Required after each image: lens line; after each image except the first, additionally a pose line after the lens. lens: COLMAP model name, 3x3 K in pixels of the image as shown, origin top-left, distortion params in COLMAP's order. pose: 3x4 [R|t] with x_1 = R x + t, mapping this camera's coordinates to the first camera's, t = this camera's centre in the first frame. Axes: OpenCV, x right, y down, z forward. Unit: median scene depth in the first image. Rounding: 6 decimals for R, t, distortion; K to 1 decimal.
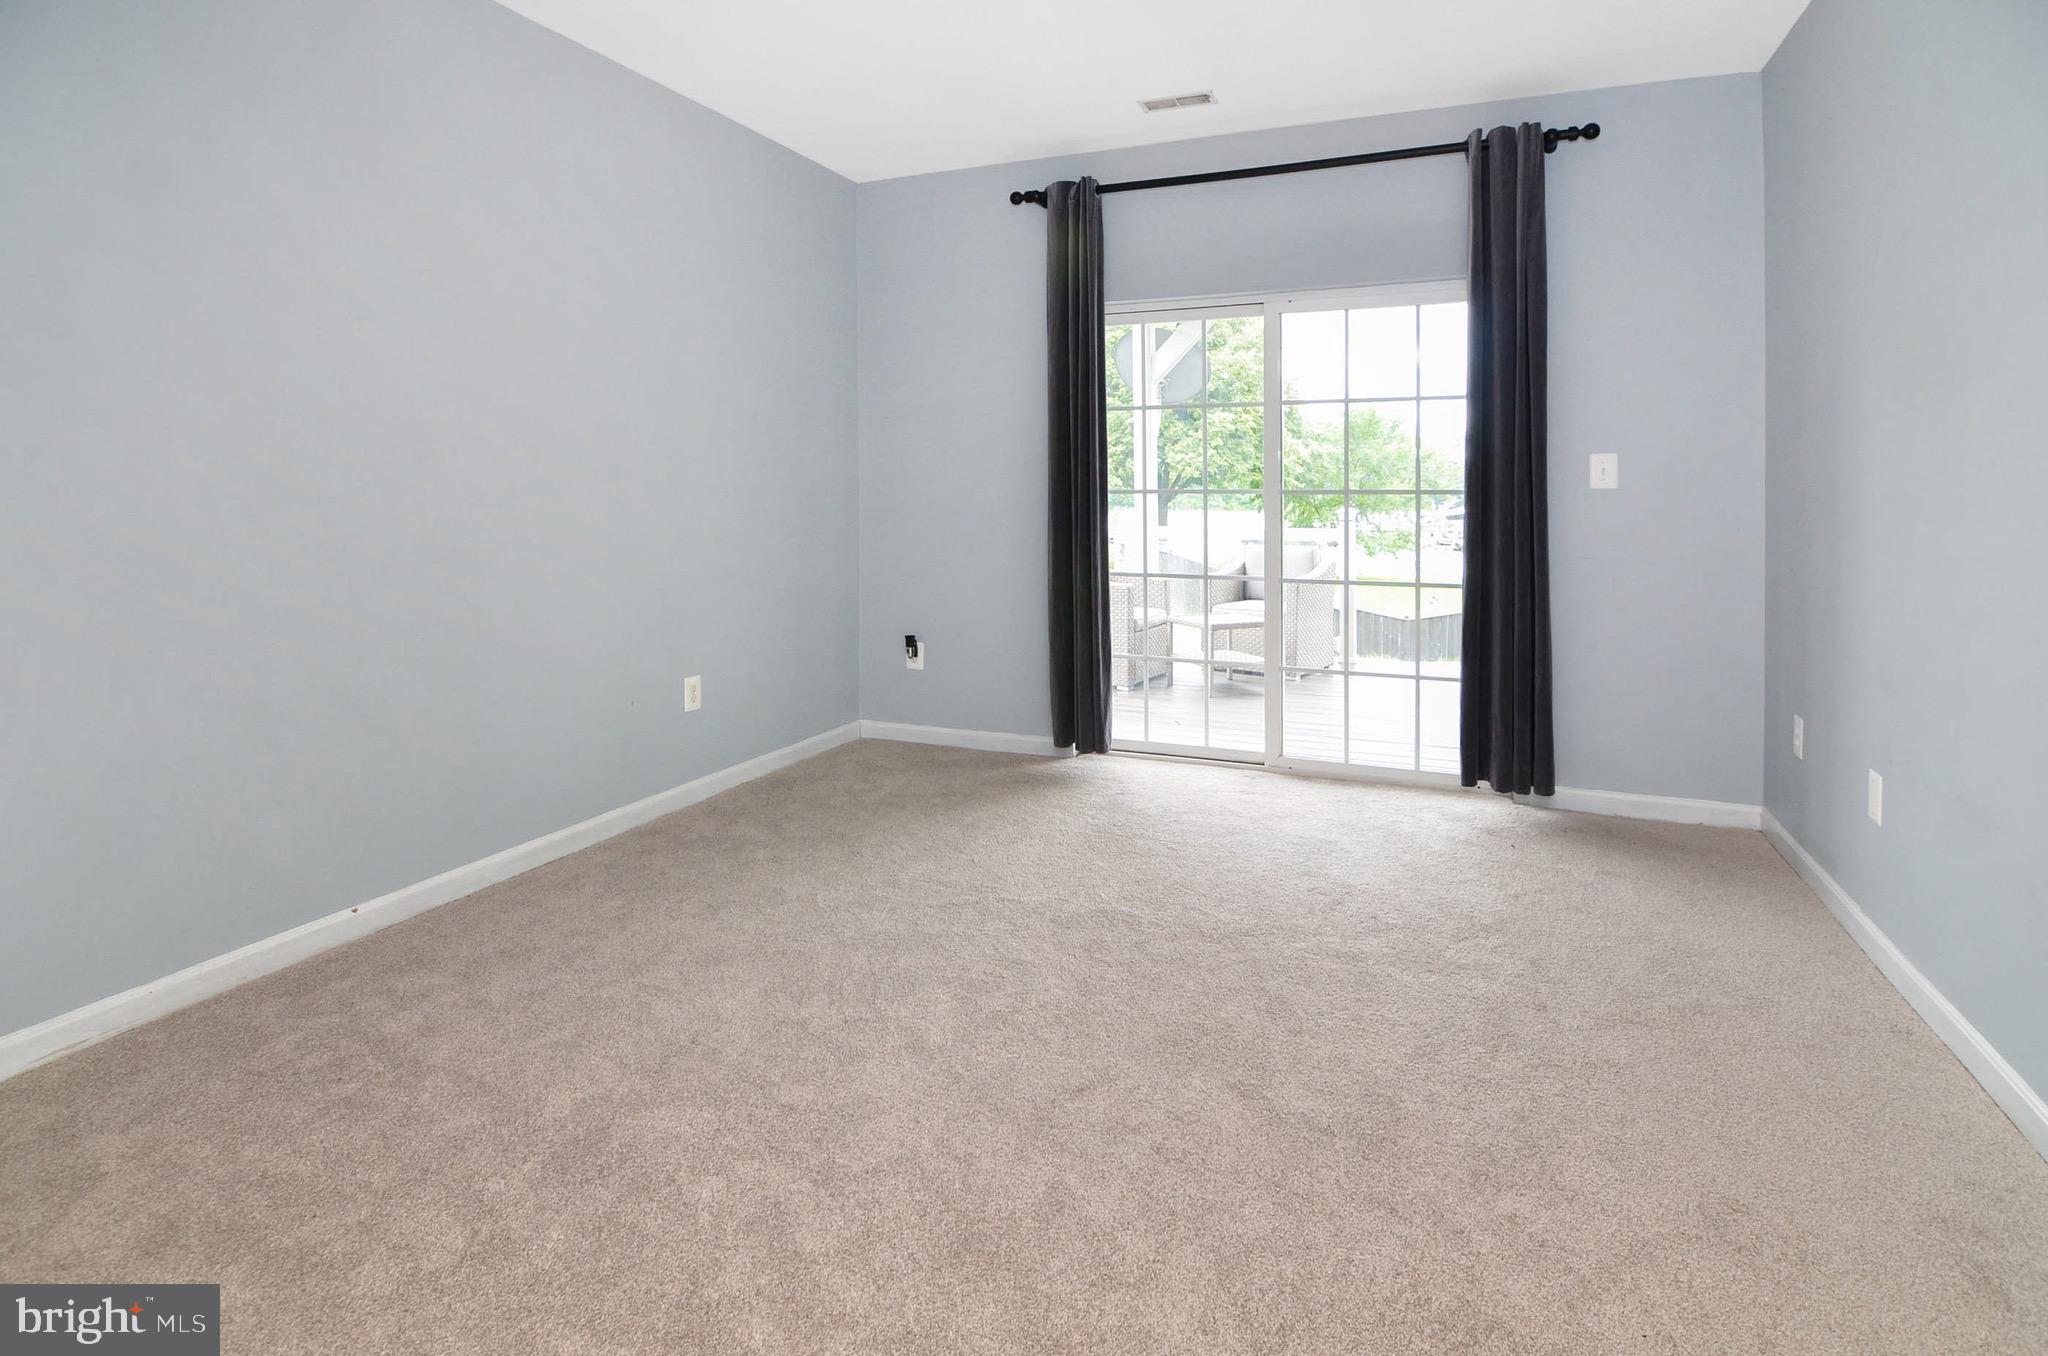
lens RADIAL K [[1076.0, 0, 1023.3], [0, 1076.0, 497.3], [0, 0, 1]] dist [0.000494, -0.000051]
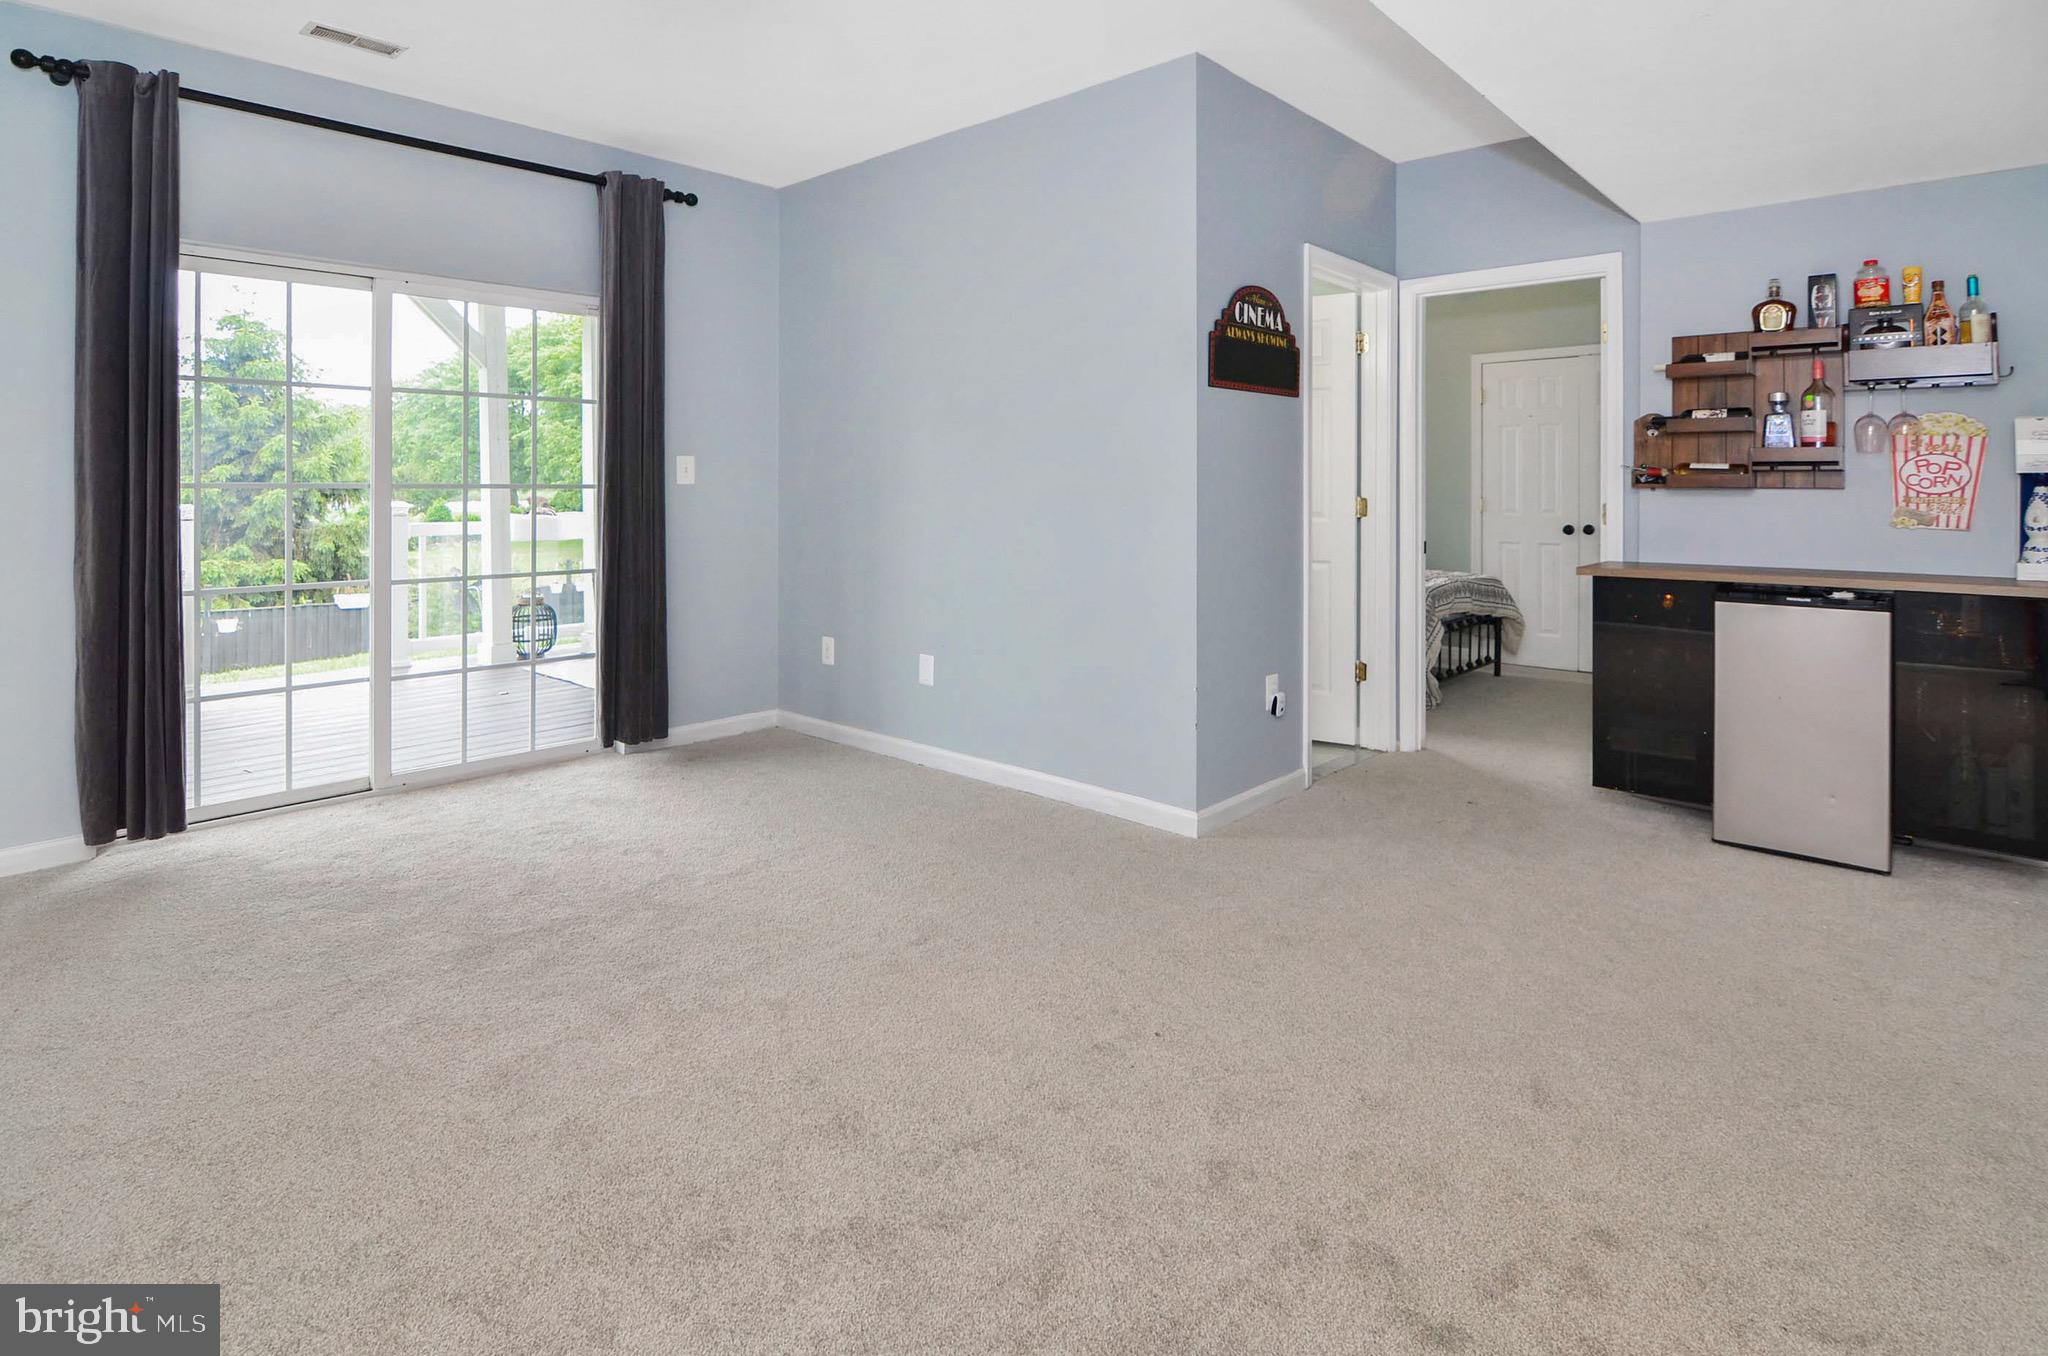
lens RADIAL K [[1056.7, 0, 1028.4], [0, 1056.7, 480.0], [0, 0, 1]] dist [-0.002076, -0.009565]
pose [[0.339178, 0.004090, 0.940713, -0.469168], [0.007651, 0.999945, -0.007106, -0.000896], [-0.940691, 0.009608, 0.339128, 0.201633]]
